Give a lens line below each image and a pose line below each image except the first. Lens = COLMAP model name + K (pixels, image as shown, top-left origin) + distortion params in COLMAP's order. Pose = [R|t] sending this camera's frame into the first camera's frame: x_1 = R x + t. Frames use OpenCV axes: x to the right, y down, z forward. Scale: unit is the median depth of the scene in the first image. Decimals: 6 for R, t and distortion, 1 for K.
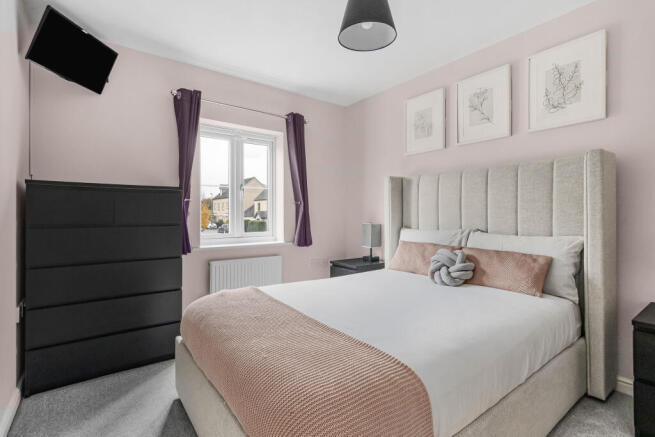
lens RADIAL K [[318.1, 0, 330.1], [0, 318.1, 213.4], [0, 0, 1]] dist [0.001614, 0.001336]
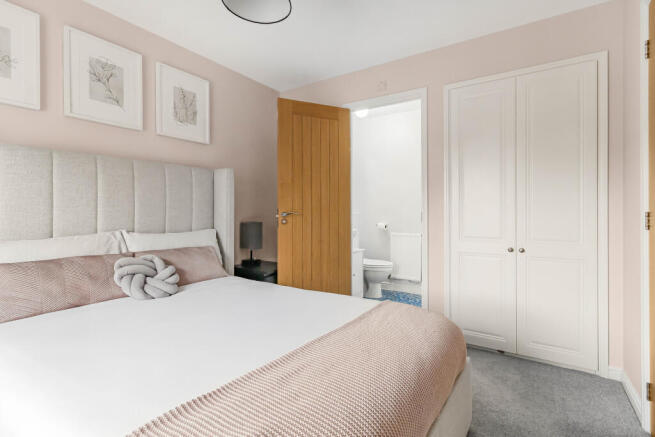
lens RADIAL K [[318.1, 0, 328.8], [0, 318.1, 216.8], [0, 0, 1]] dist [0.001614, 0.001336]
pose [[-0.328318, -0.002815, 0.944563, -0.567333], [0.008441, 0.999947, 0.005915, 0.014119], [-0.944530, 0.009915, -0.328276, 0.850530]]
